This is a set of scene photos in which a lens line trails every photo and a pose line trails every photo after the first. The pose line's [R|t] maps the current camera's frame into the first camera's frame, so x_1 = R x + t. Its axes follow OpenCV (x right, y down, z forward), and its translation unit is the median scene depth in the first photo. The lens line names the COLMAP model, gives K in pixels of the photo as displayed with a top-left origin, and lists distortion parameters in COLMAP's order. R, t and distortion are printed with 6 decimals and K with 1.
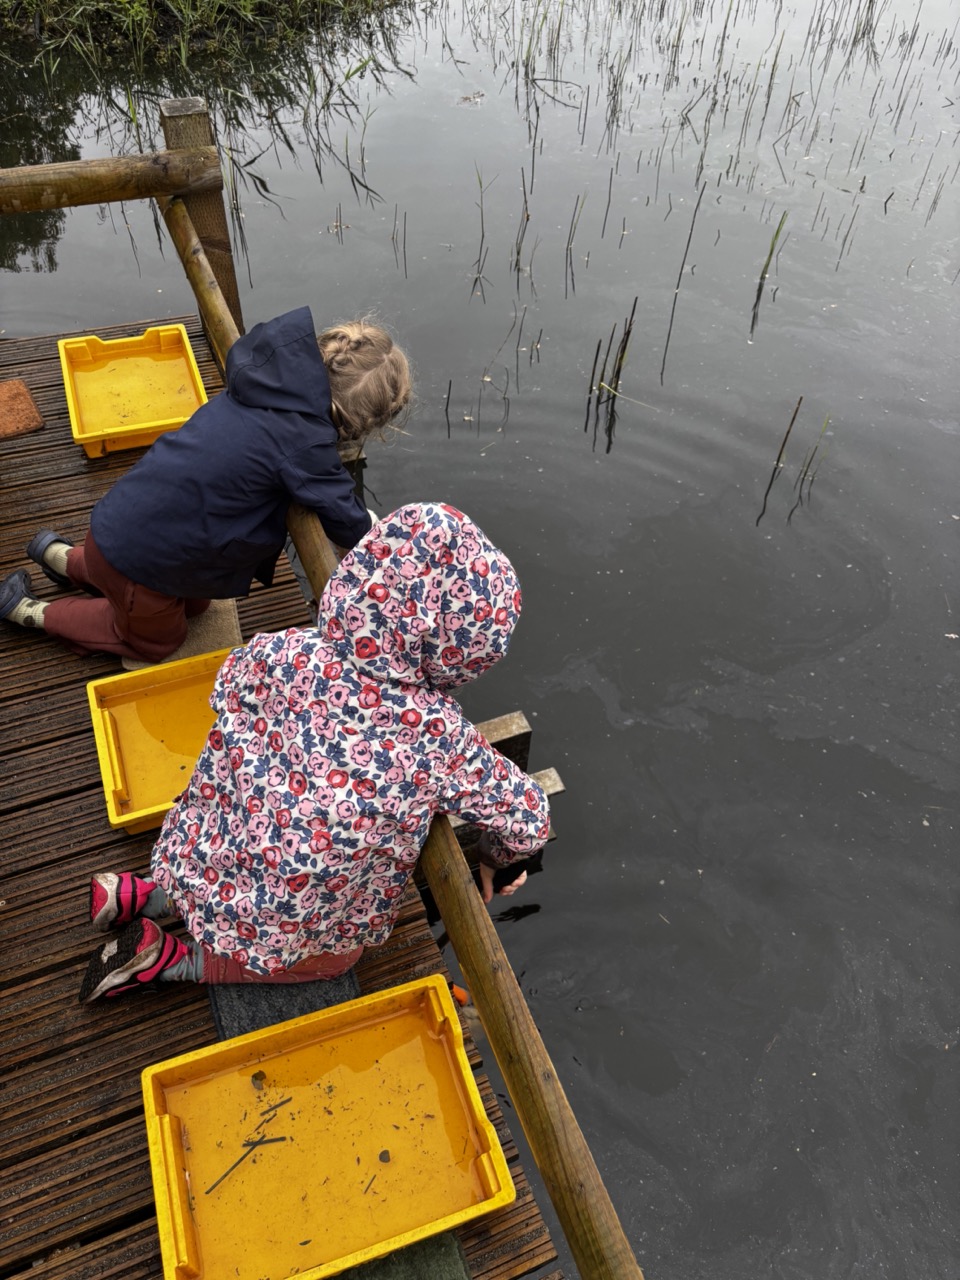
lens RADIAL K [[959.0, 0, 479.8], [0, 959.0, 636.6], [0, 0, 1]] dist [0.020964, -0.032870]
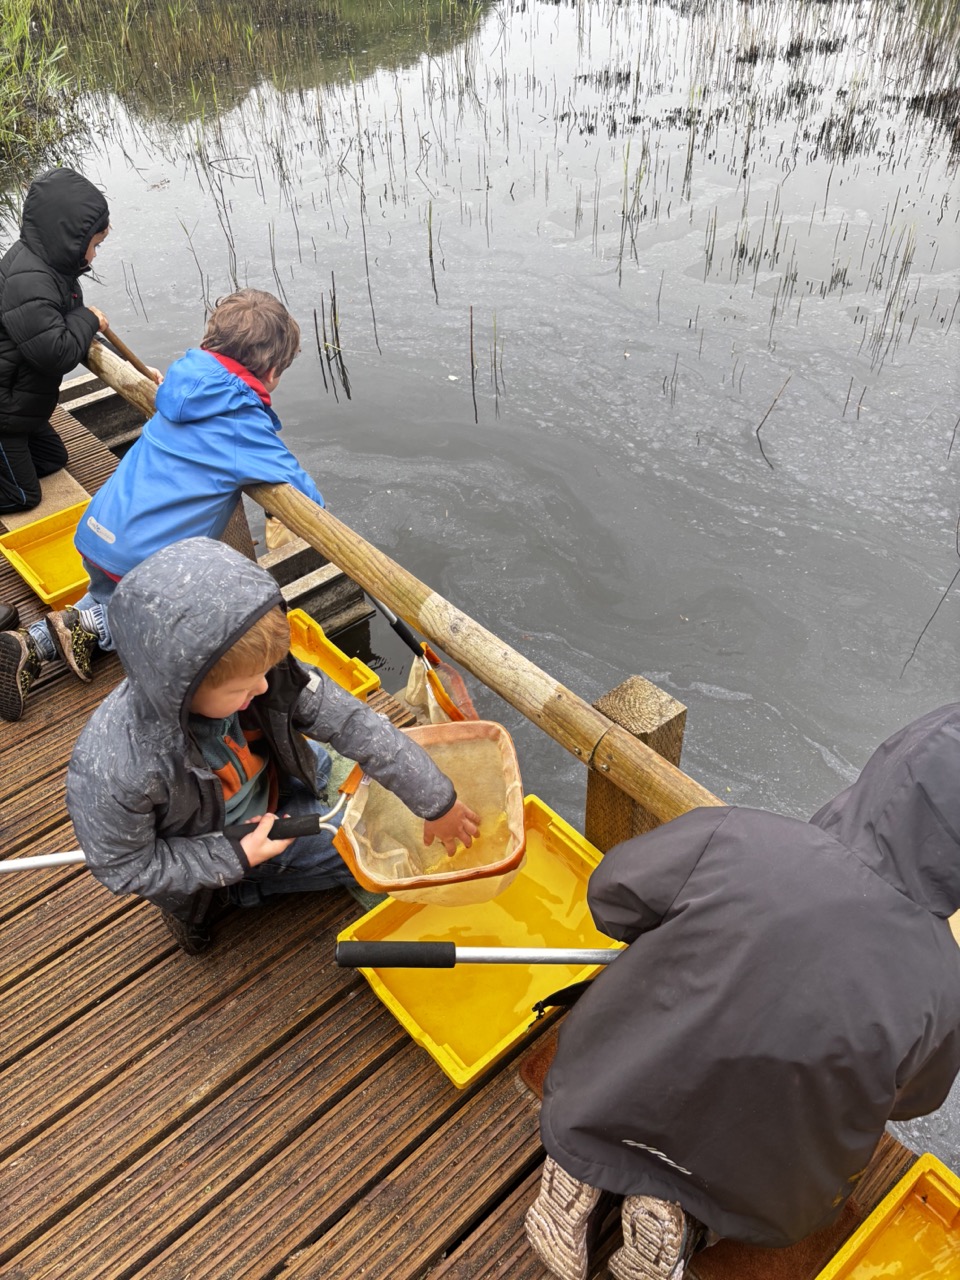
lens RADIAL K [[959.0, 0, 476.1], [0, 959.0, 644.1], [0, 0, 1]] dist [0.020964, -0.032870]
pose [[0.941717, -0.280589, 0.185576, -0.020598], [0.297486, 0.952160, -0.069957, 0.163333], [-0.157068, 0.121086, 0.980137, -0.139031]]
